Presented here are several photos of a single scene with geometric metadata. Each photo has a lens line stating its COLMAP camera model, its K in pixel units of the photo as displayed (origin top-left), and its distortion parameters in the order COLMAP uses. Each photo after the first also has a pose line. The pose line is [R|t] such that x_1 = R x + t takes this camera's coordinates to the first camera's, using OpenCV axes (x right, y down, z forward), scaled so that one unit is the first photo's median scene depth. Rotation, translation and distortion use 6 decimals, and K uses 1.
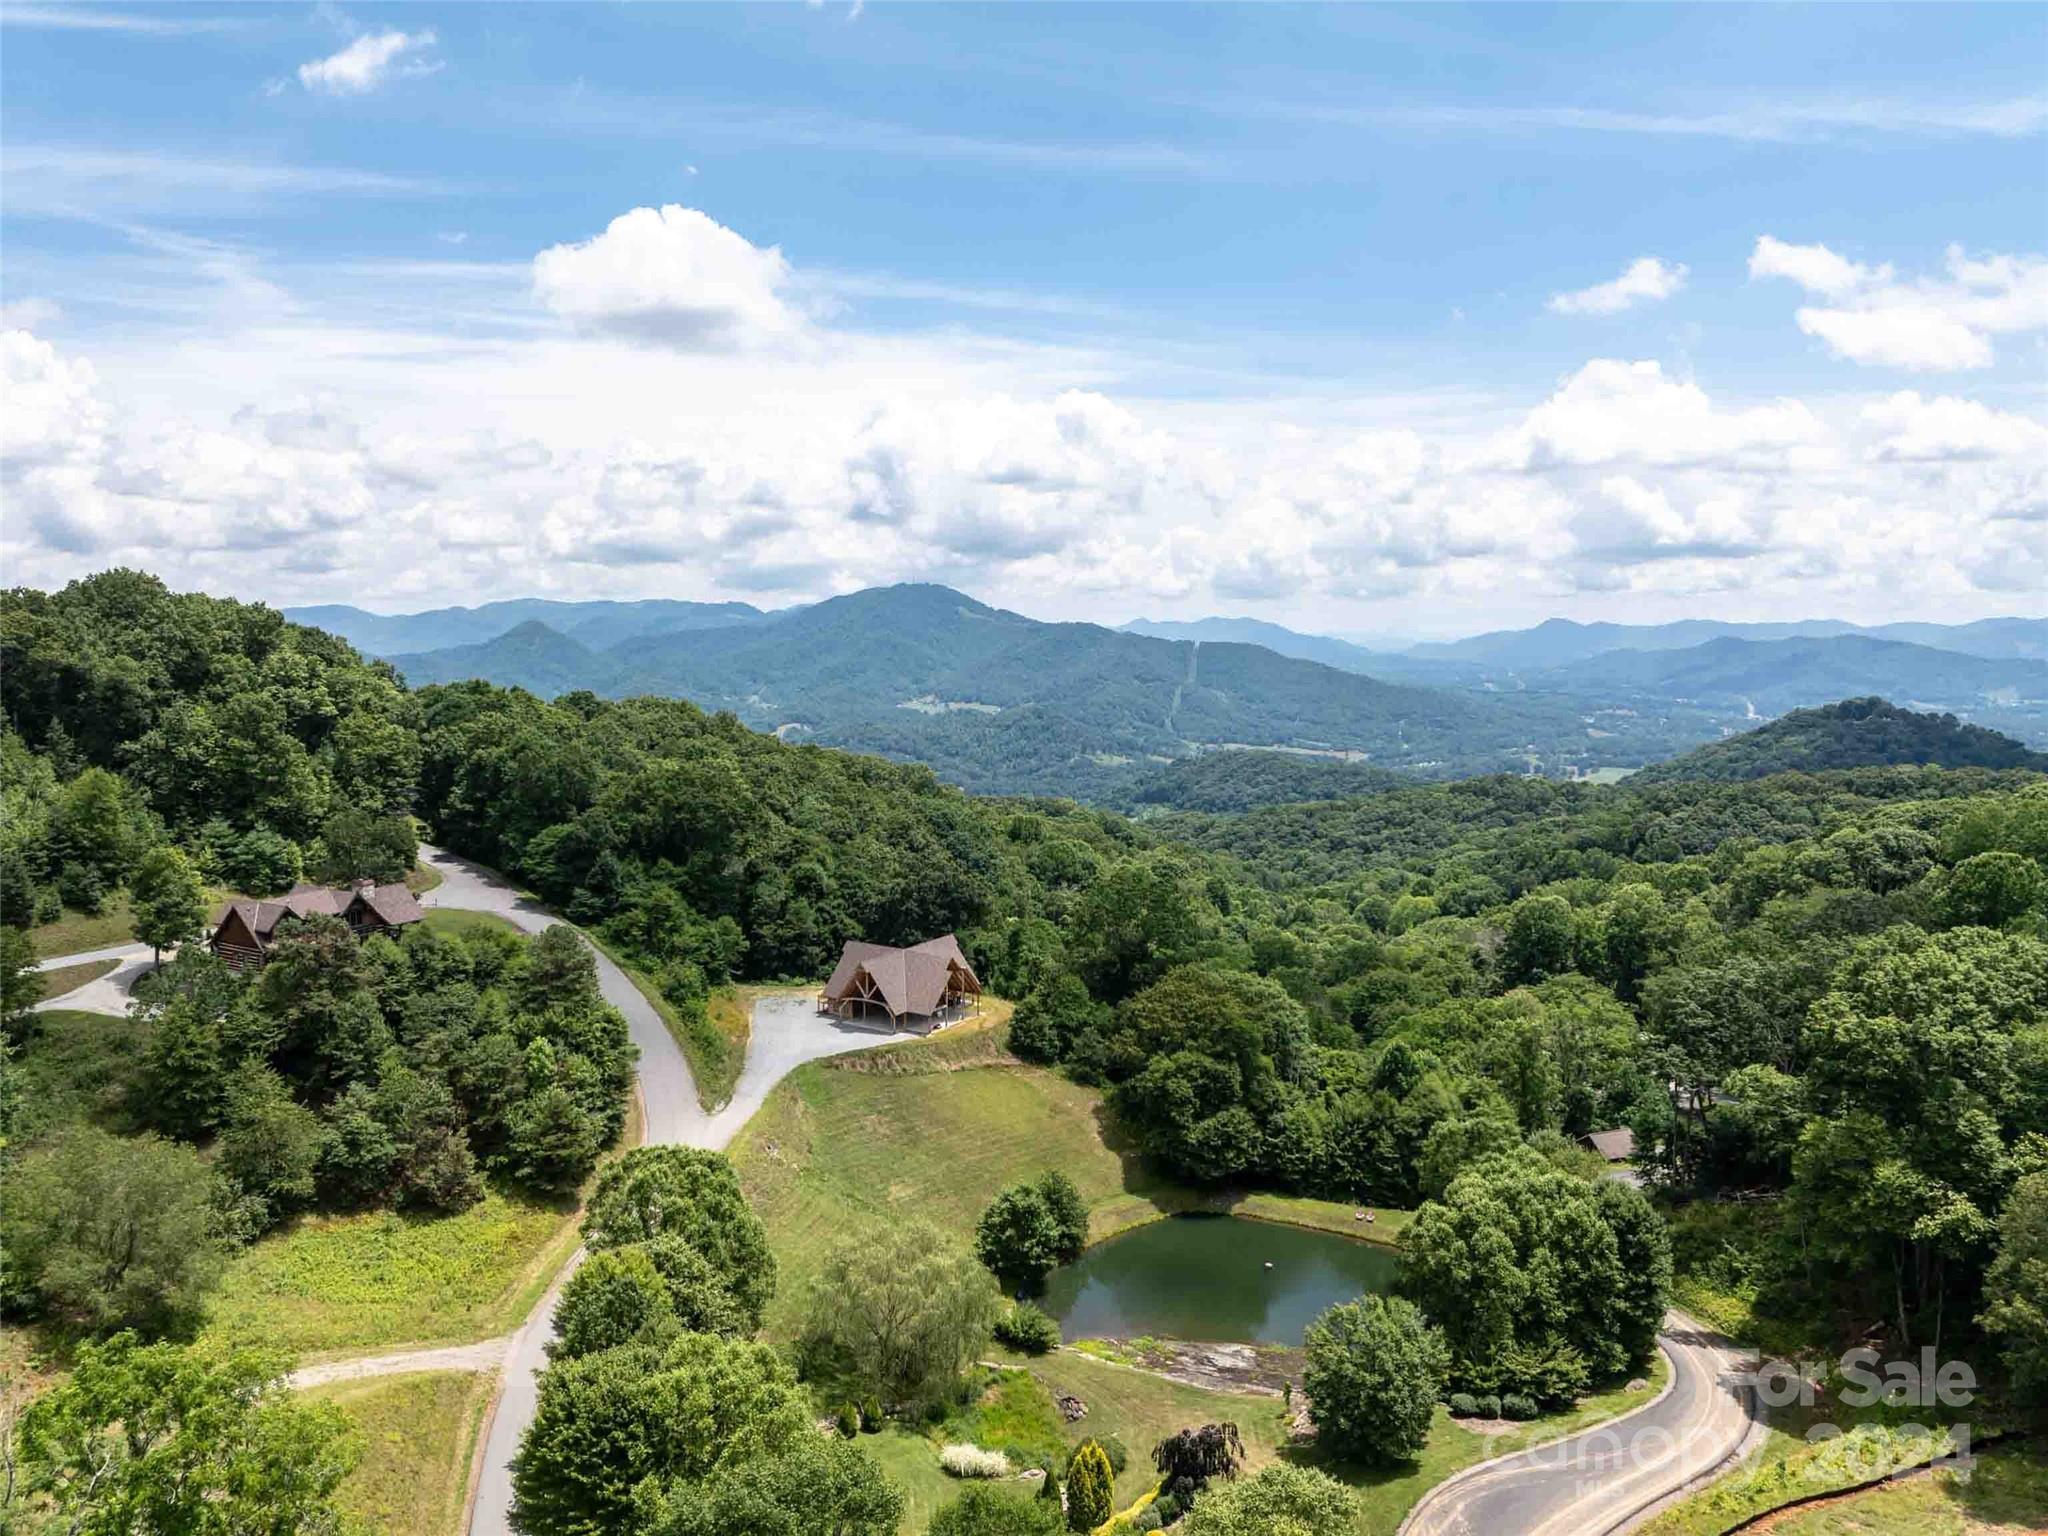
lens RADIAL K [[1471.3, 0, 1024.0], [0, 1471.3, 768.0], [0, 0, 1]] dist [-0.000001, -0.000842]
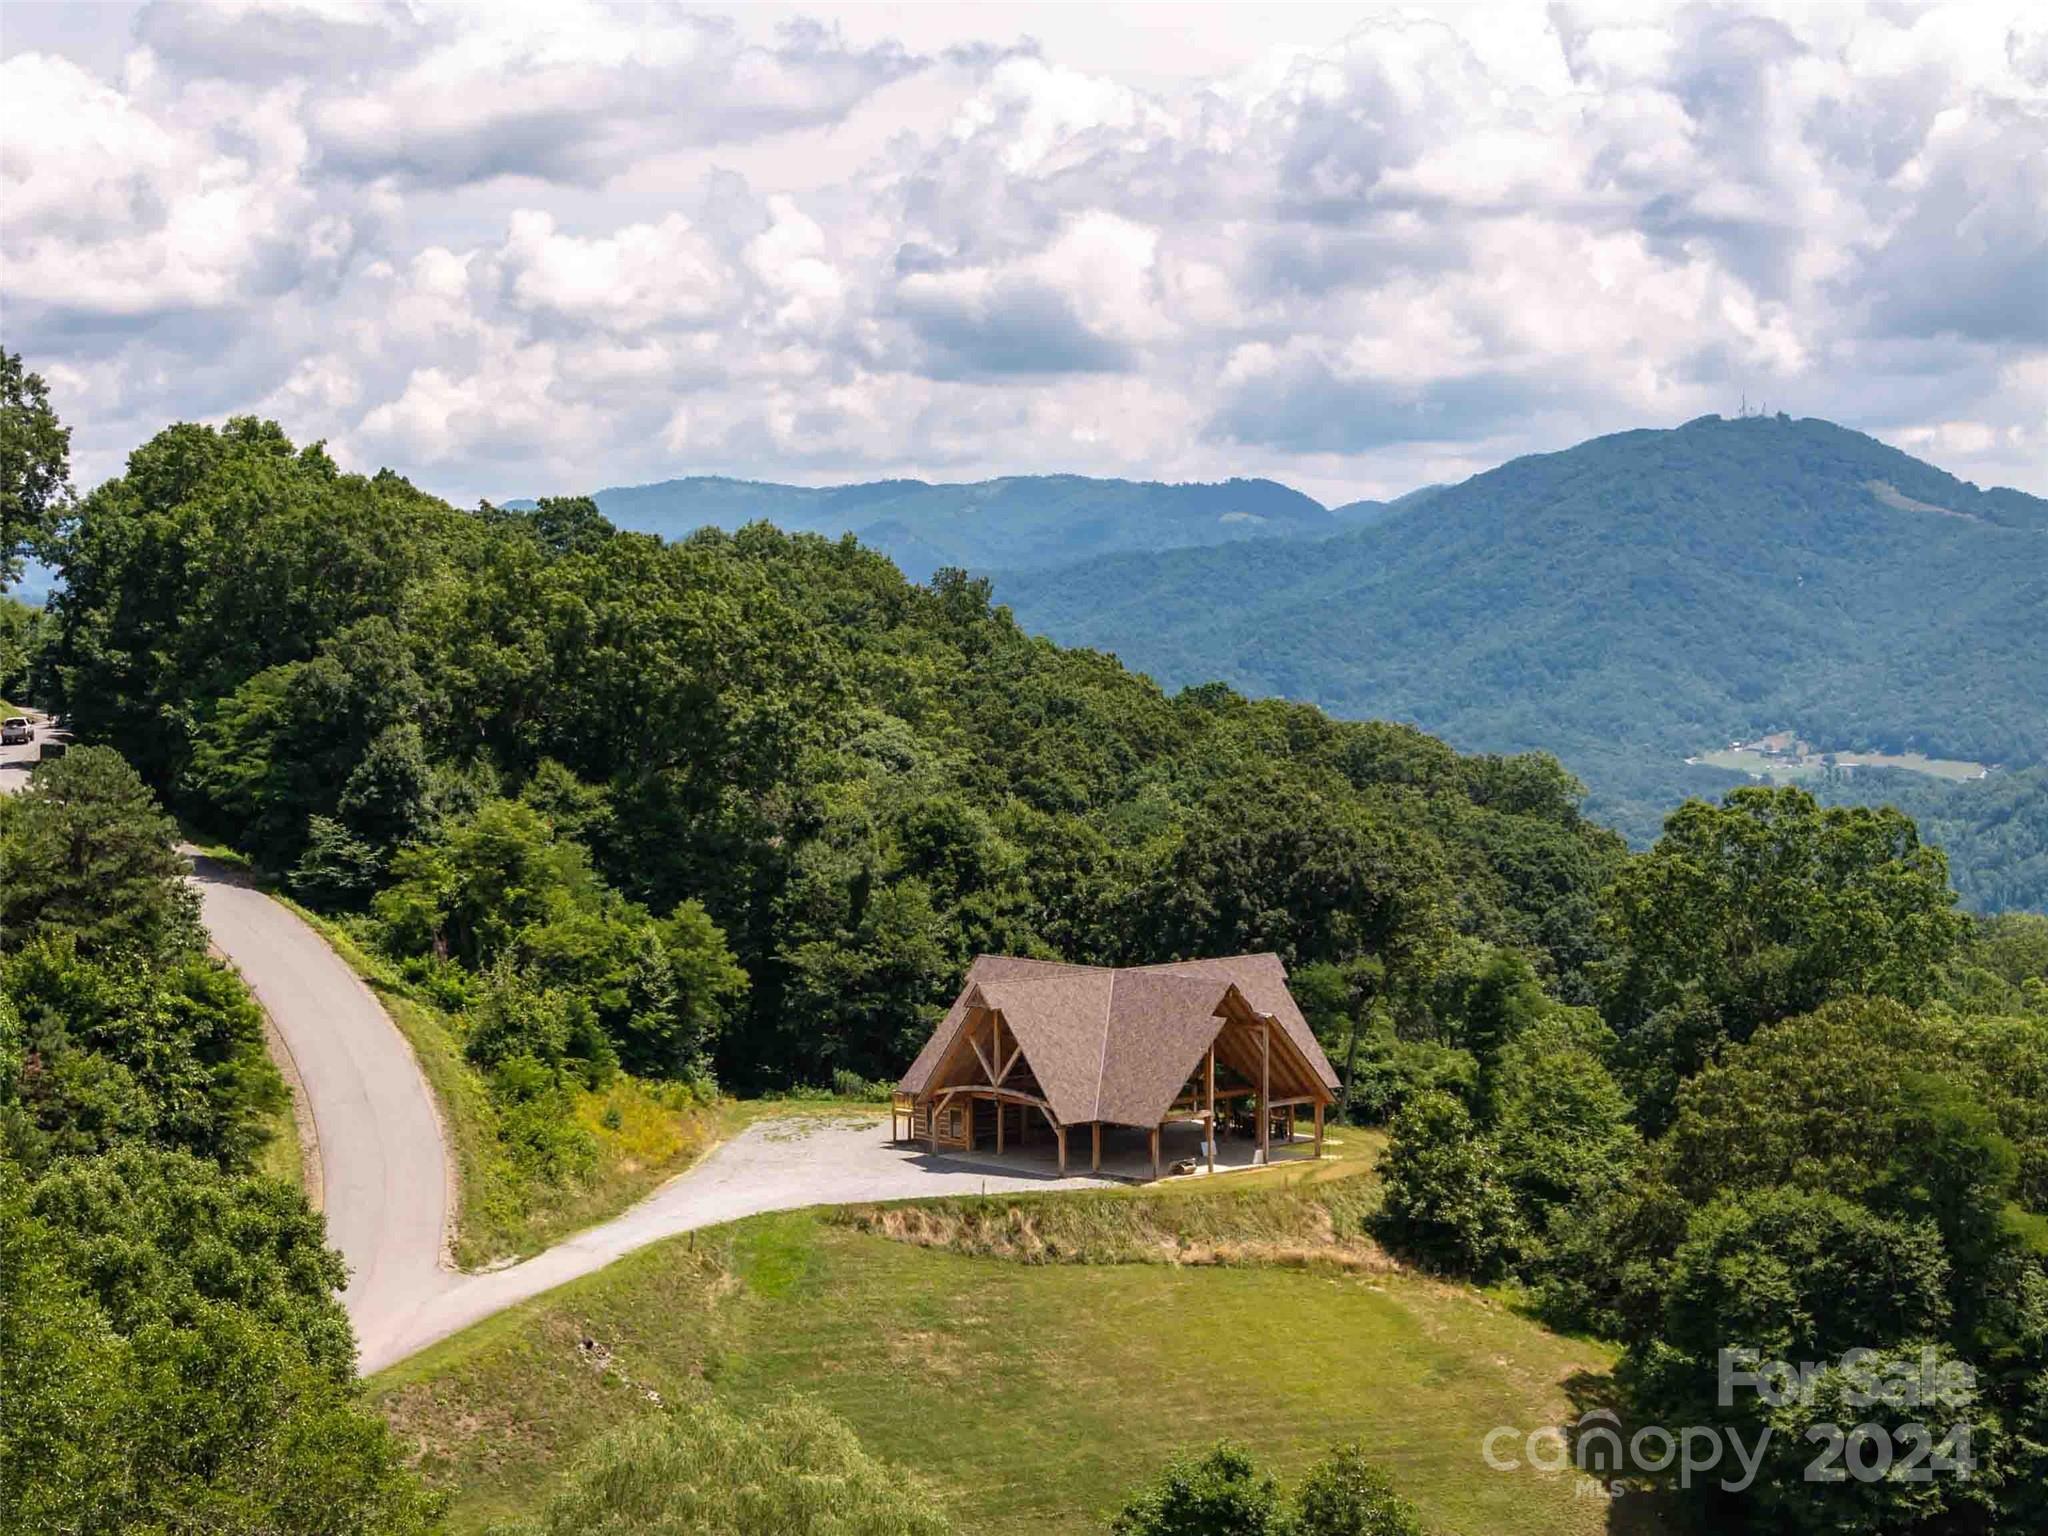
lens RADIAL K [[4201.8, 0, 1024.0], [0, 4201.8, 768.0], [0, 0, 1]] dist [-0.200107, 1.982657]
pose [[0.970046, 0.008345, -0.242779, 0.143376], [-0.018620, 0.999024, -0.040059, 0.112382], [0.242208, 0.043379, 0.969254, -0.011982]]
